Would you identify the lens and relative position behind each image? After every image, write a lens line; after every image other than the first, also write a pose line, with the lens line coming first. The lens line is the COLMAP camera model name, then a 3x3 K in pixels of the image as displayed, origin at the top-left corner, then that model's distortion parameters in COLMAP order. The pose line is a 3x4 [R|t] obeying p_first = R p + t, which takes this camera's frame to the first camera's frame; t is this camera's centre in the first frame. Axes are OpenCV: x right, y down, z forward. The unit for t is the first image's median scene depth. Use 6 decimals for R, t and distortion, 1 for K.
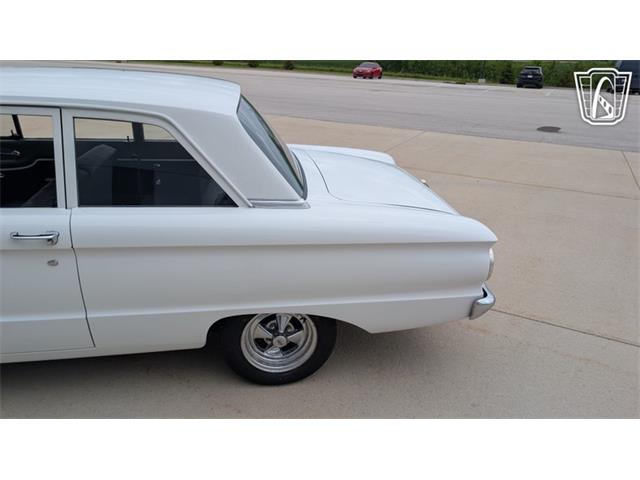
lens RADIAL K [[467.1, 0, 321.9], [0, 467.1, 244.8], [0, 0, 1]] dist [0.023342, -0.008057]
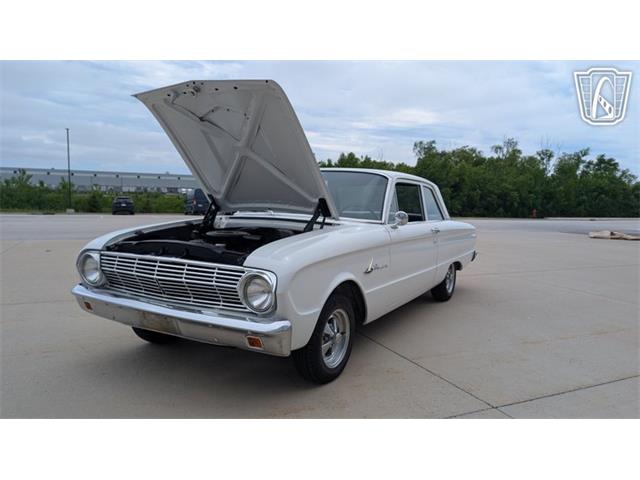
lens RADIAL K [[467.1, 0, 326.0], [0, 467.1, 246.5], [0, 0, 1]] dist [0.023342, -0.008057]
pose [[0.616177, -0.102318, 0.780934, -2.148060], [0.302897, 0.946054, -0.115041, 0.129539], [-0.727035, 0.307428, 0.613928, -0.004547]]
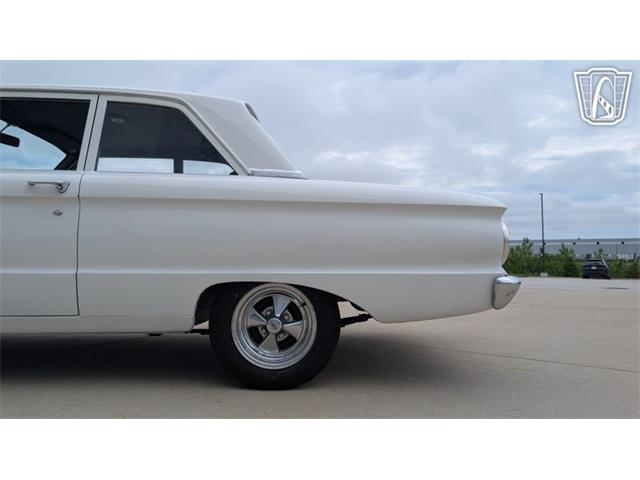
lens RADIAL K [[467.1, 0, 322.6], [0, 467.1, 231.3], [0, 0, 1]] dist [0.023342, -0.008057]
pose [[0.990720, -0.035285, -0.131260, 0.123450], [-0.026719, 0.896316, -0.442610, 0.430588], [0.133268, 0.442010, 0.887055, 0.134831]]
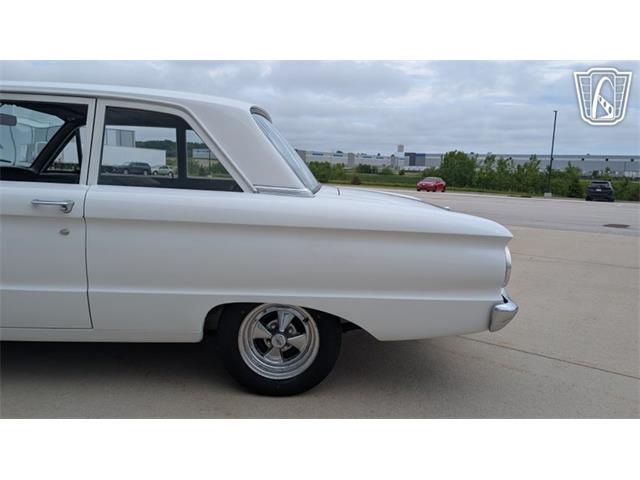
lens RADIAL K [[467.1, 0, 323.8], [0, 467.1, 232.5], [0, 0, 1]] dist [0.023342, -0.008057]
pose [[0.990285, 0.018021, -0.137883, 0.123096], [-0.053561, 0.964494, -0.258618, 0.230867], [0.128327, 0.263490, 0.956088, 0.053354]]
